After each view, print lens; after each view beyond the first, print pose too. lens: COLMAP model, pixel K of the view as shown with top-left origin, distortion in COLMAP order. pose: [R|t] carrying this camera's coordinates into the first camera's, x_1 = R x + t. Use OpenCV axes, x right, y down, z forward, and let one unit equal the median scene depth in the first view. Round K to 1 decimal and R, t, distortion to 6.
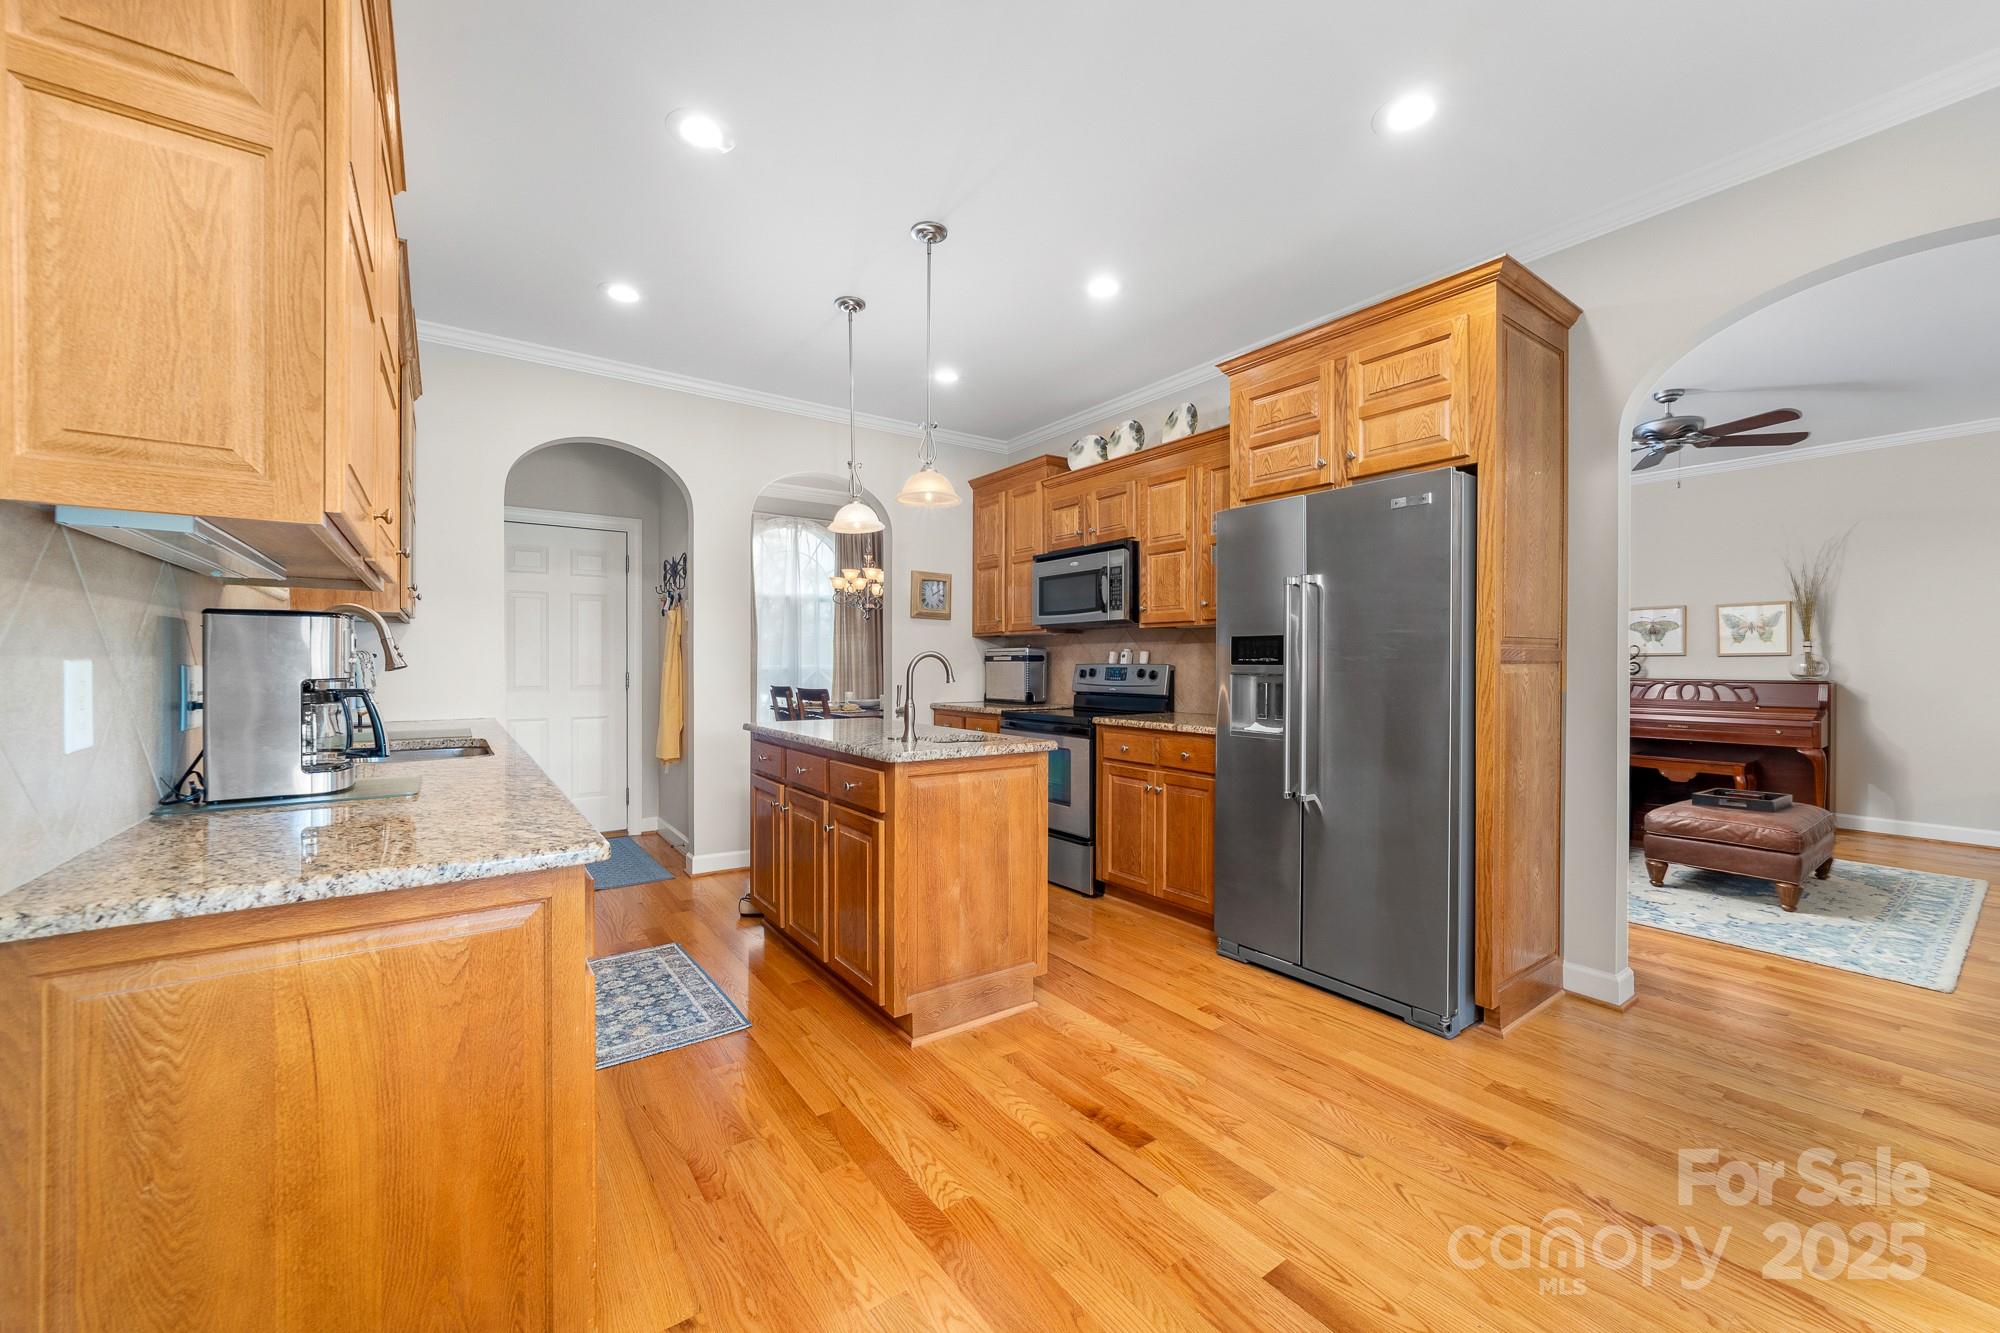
lens RADIAL K [[774.0, 0, 977.0], [0, 774.0, 661.0], [0, 0, 1]] dist [-0.006259, 0.003394]
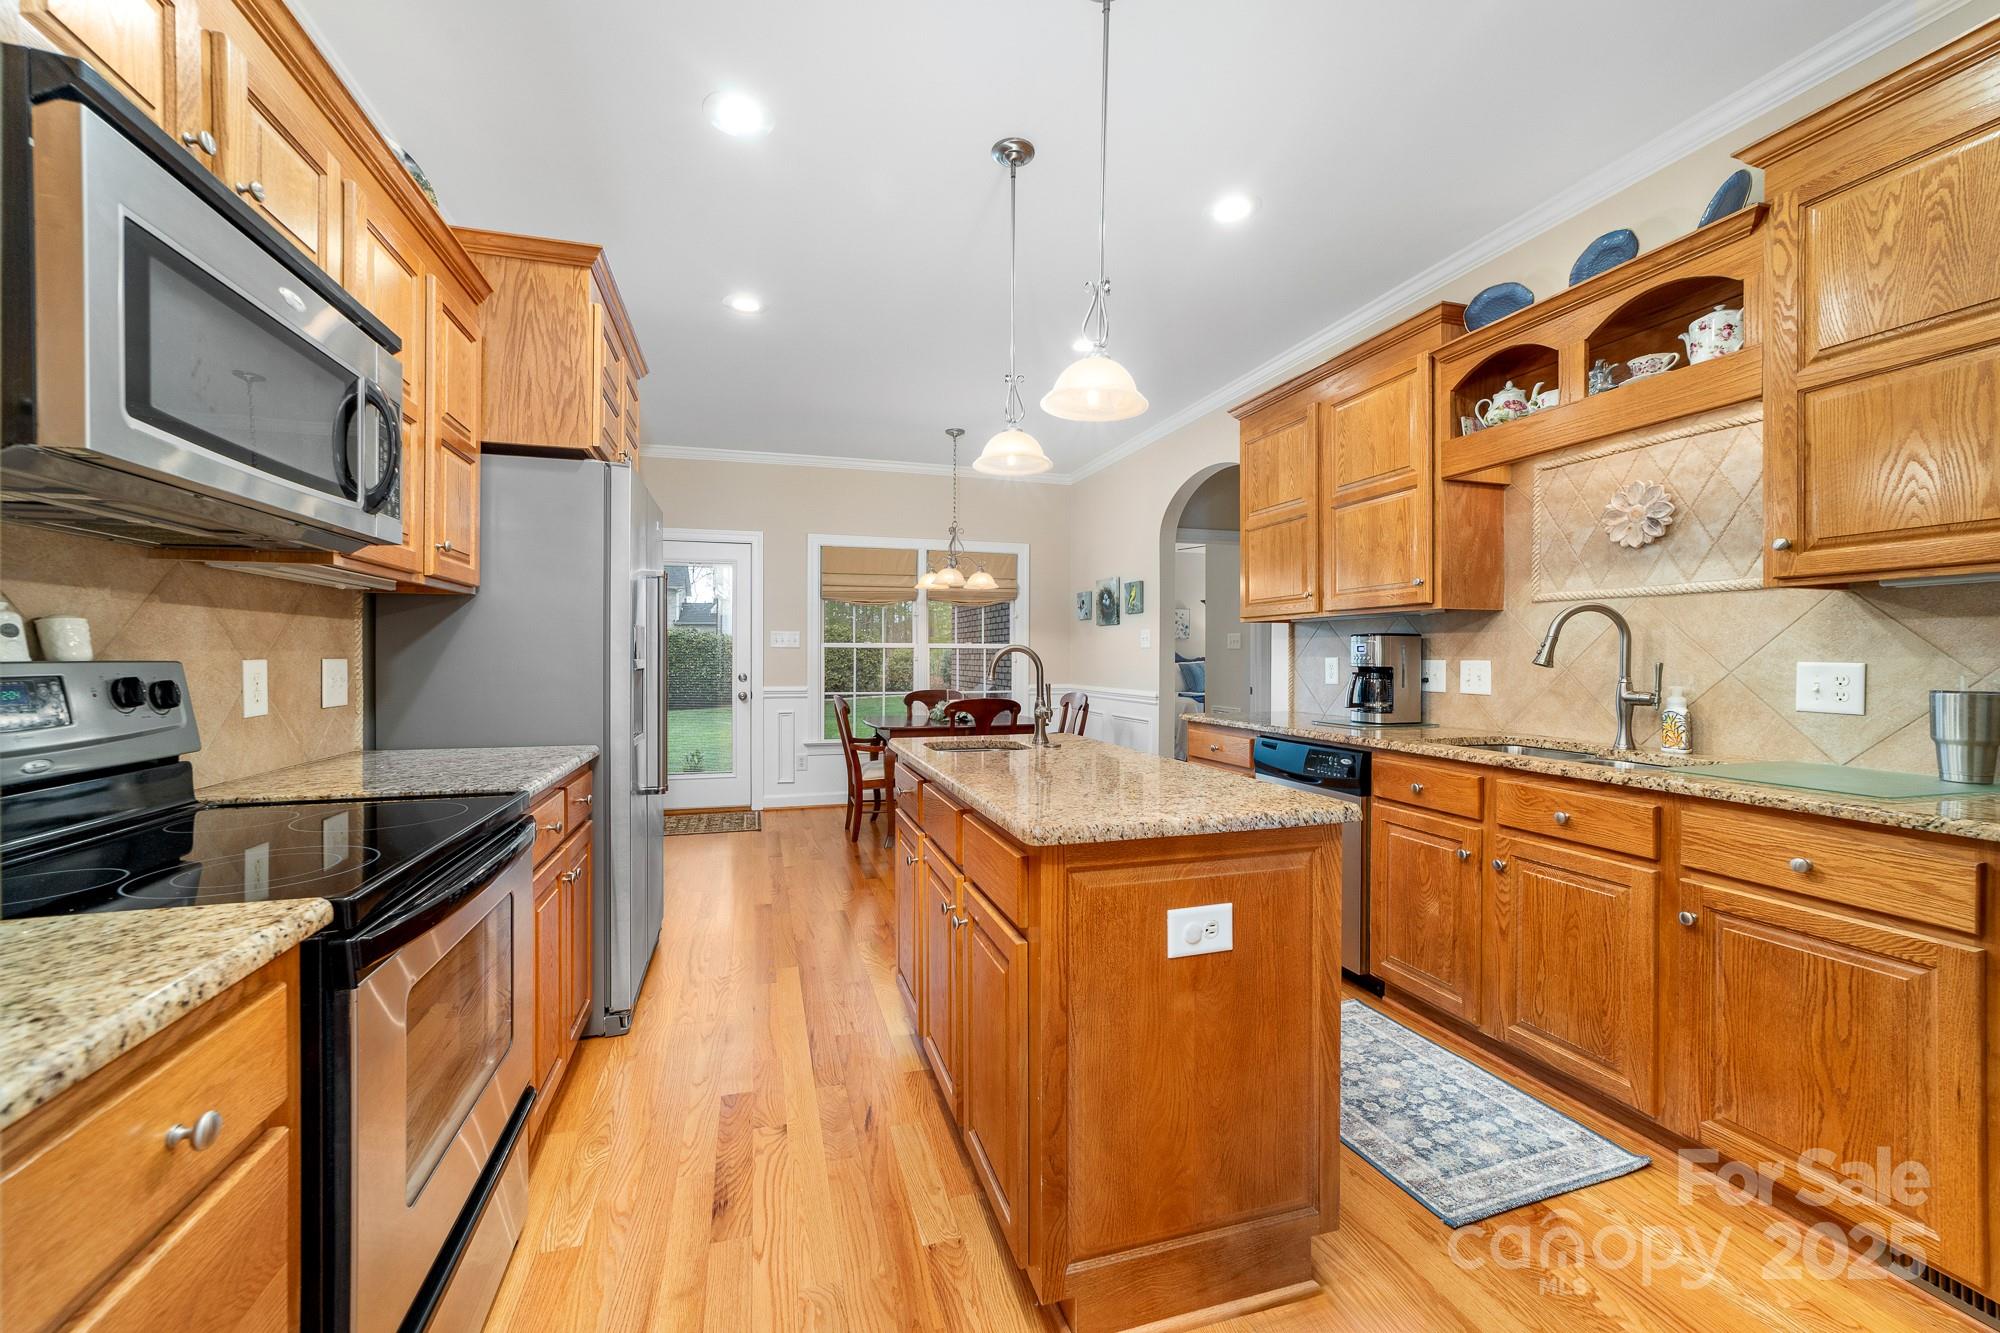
lens RADIAL K [[774.0, 0, 984.6], [0, 774.0, 662.1], [0, 0, 1]] dist [-0.006259, 0.003394]
pose [[-0.949095, -0.005118, 0.314947, -0.322668], [-0.003436, 0.999977, 0.005896, 0.002172], [-0.314970, 0.004513, -0.949091, 1.950636]]
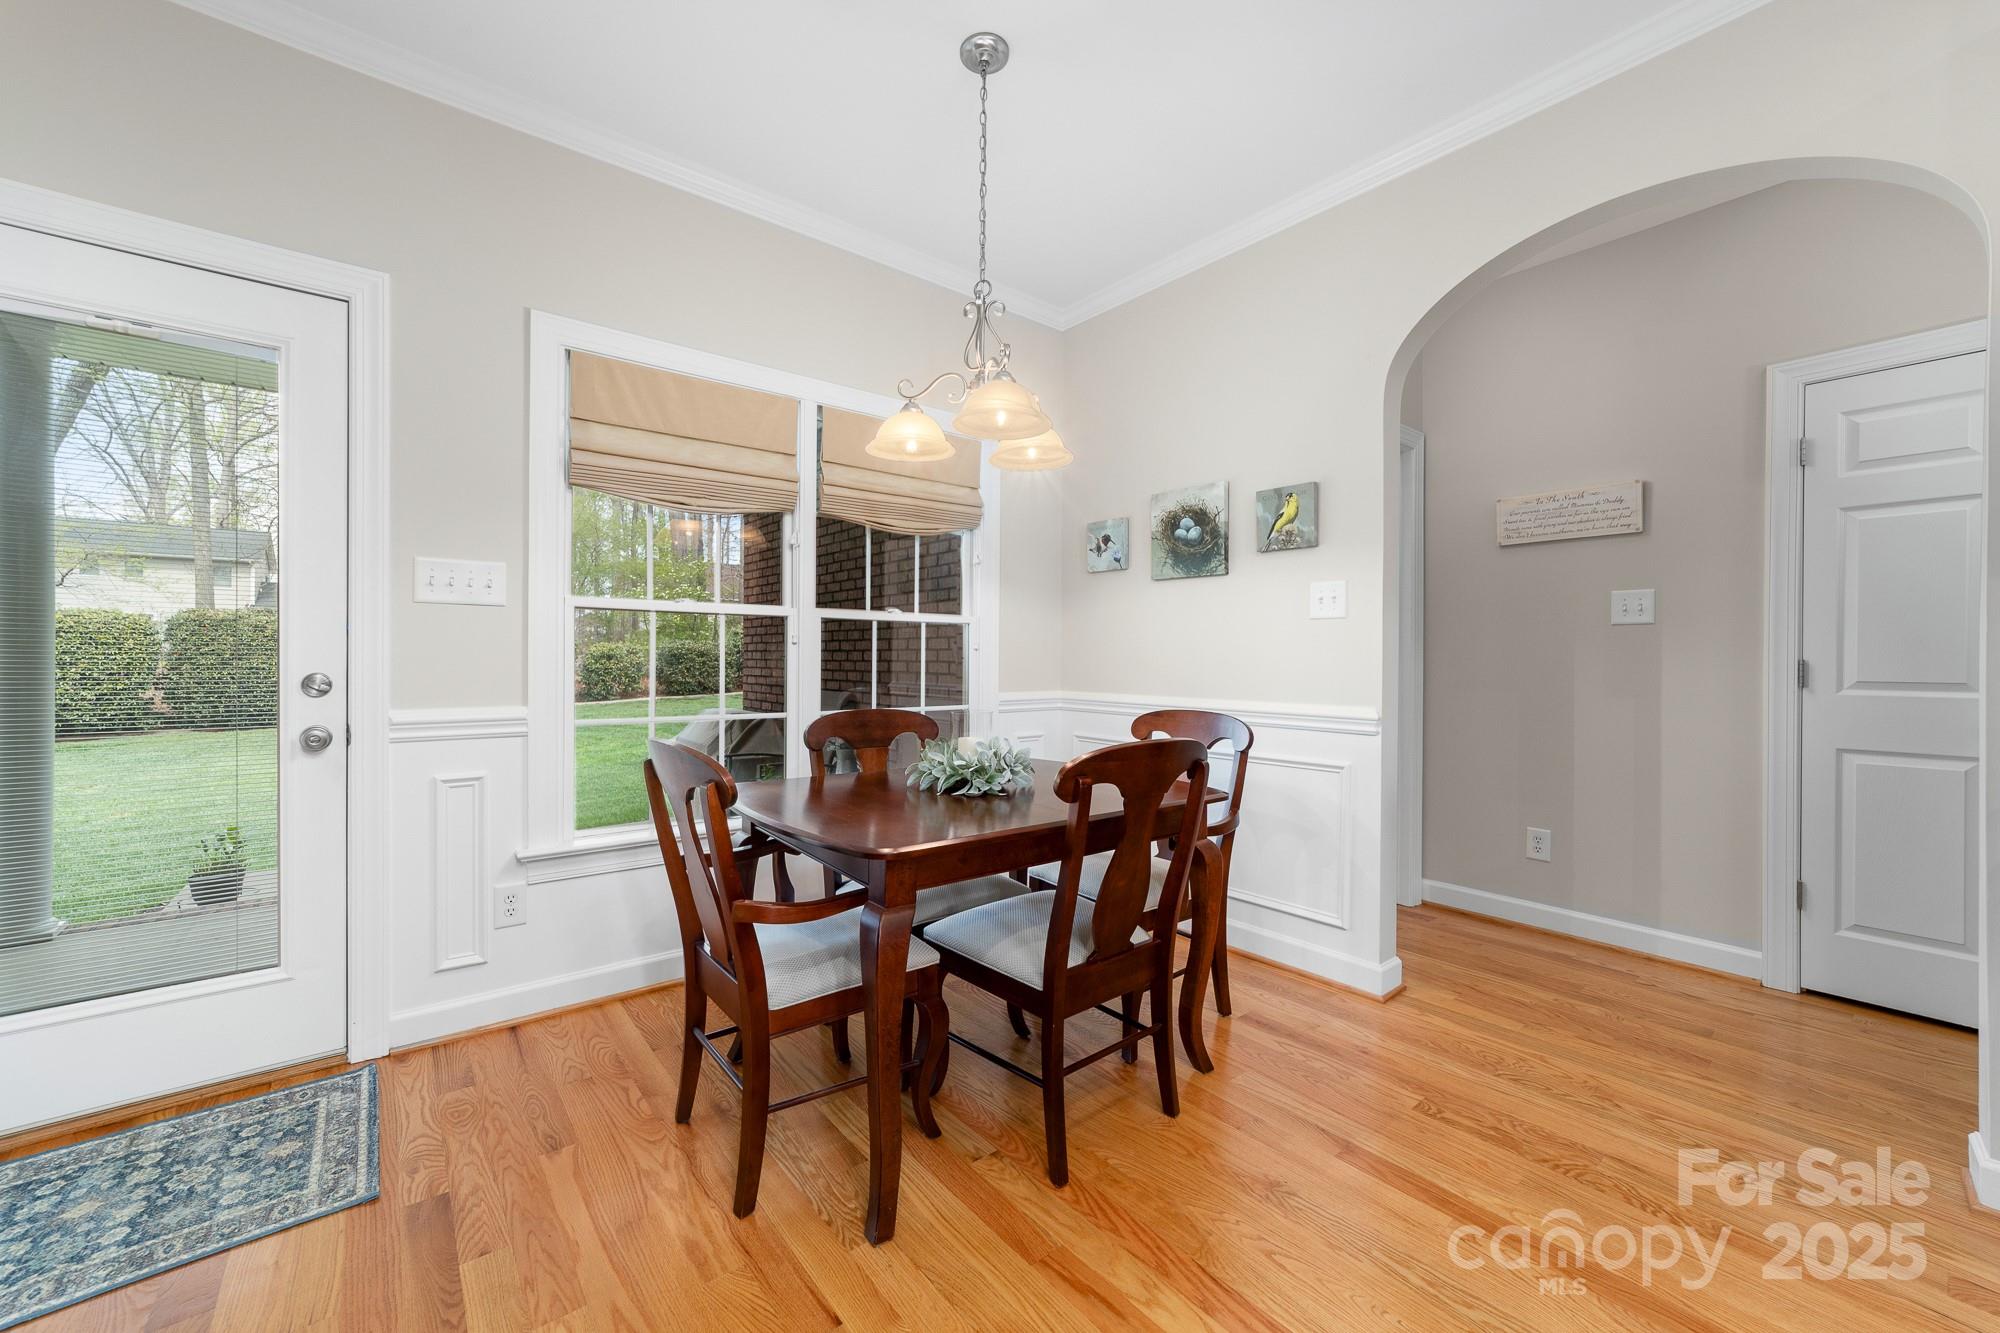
lens RADIAL K [[774.0, 0, 981.2], [0, 774.0, 657.9], [0, 0, 1]] dist [-0.006259, 0.003394]
pose [[-0.998257, -0.008940, -0.058336, 0.444070], [-0.009220, 0.999947, 0.004532, 0.025959], [0.058293, 0.005062, -0.998287, 0.835579]]
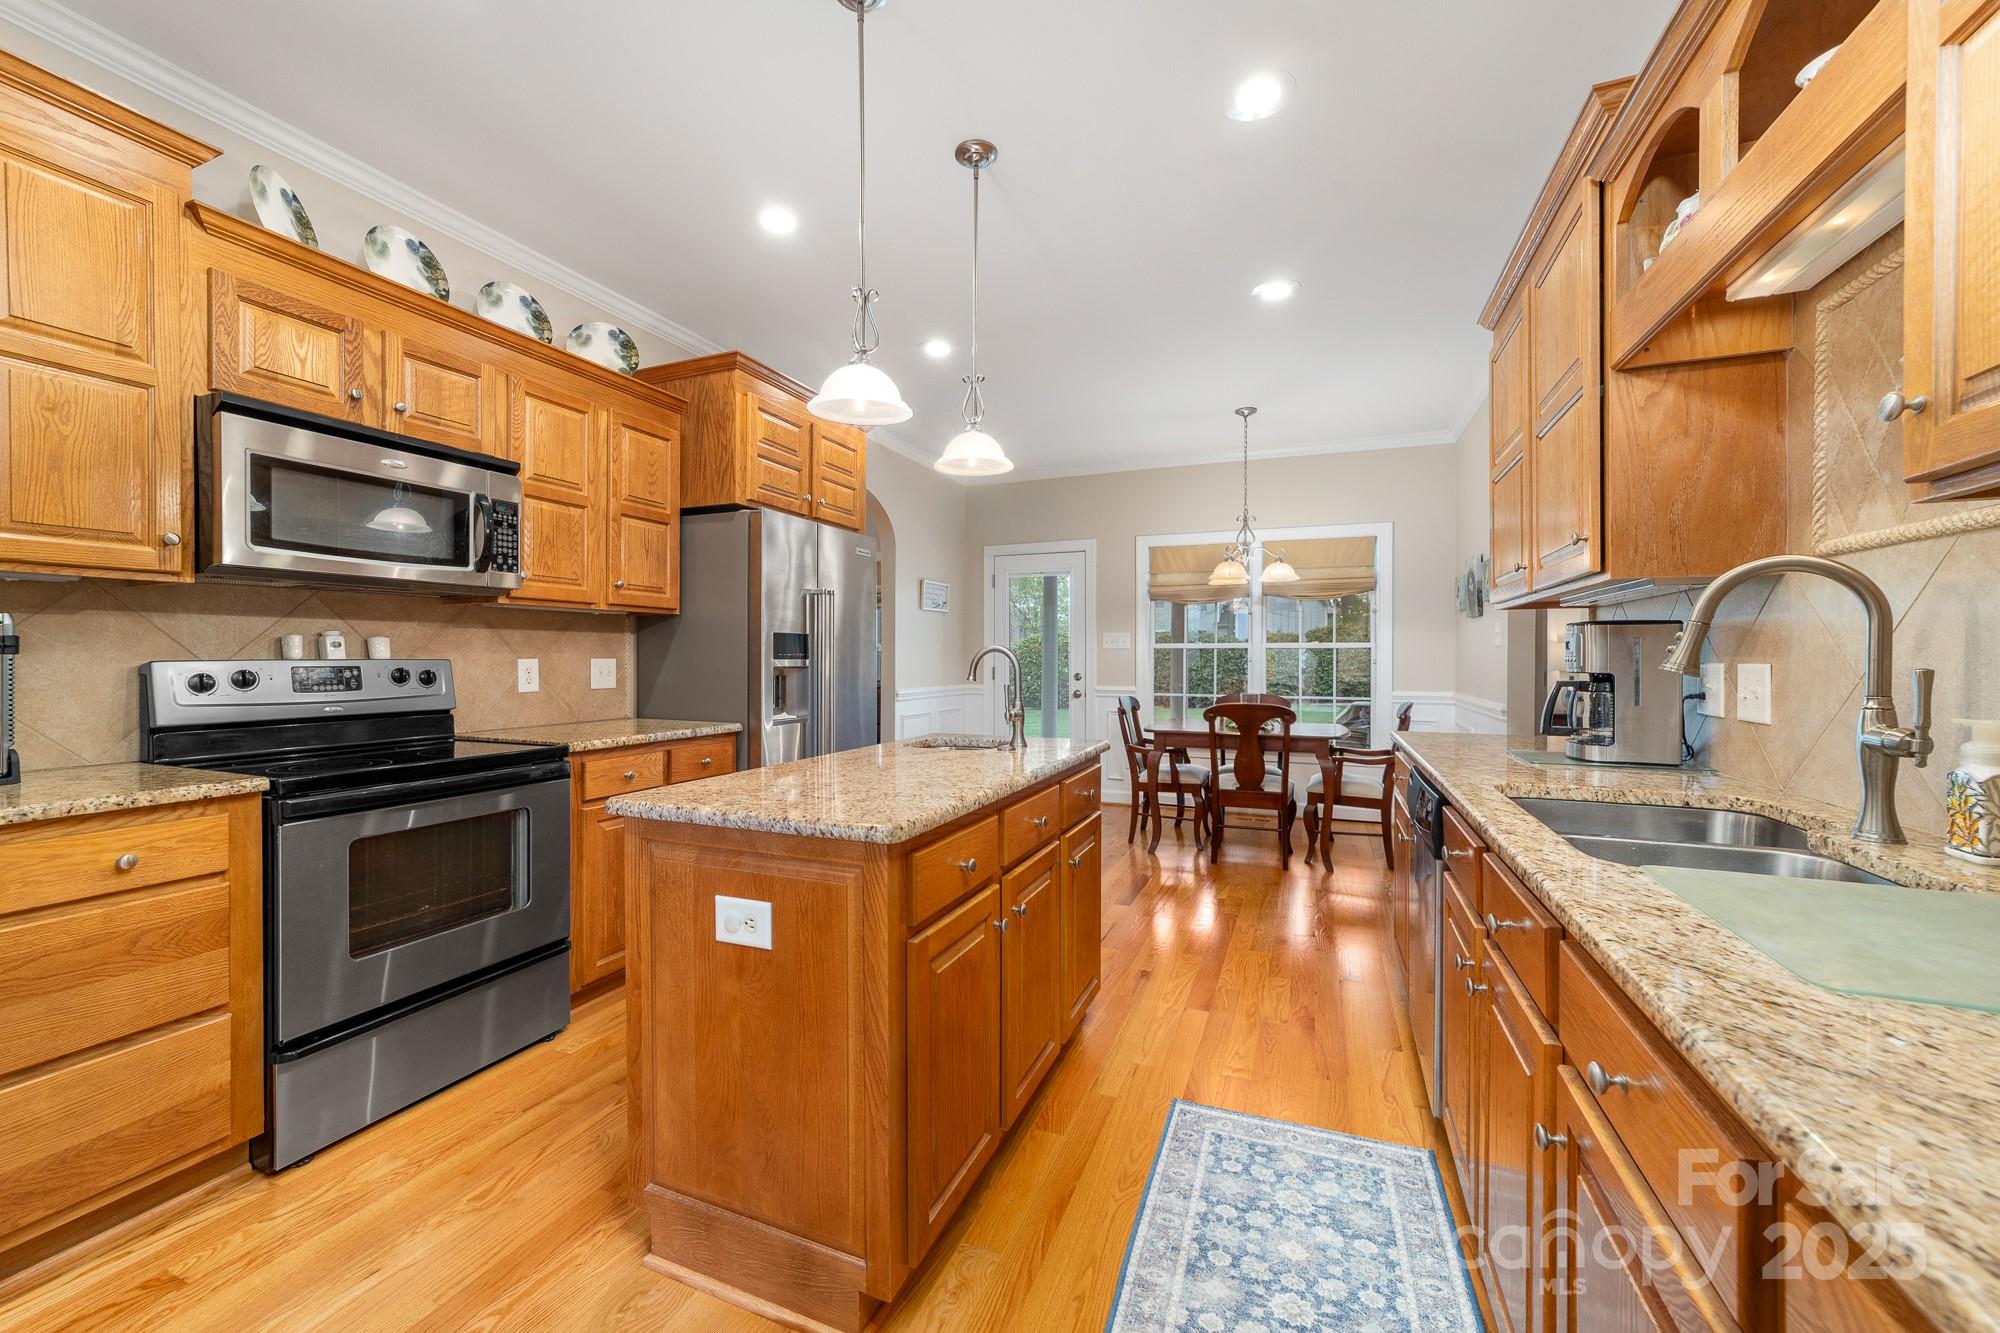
lens RADIAL K [[774.0, 0, 994.1], [0, 774.0, 661.3], [0, 0, 1]] dist [-0.006259, 0.003394]
pose [[-0.535029, -0.006811, 0.844806, -0.849949], [-0.003908, 0.999977, 0.005587, 0.000724], [-0.844824, -0.000312, -0.535043, 1.545579]]
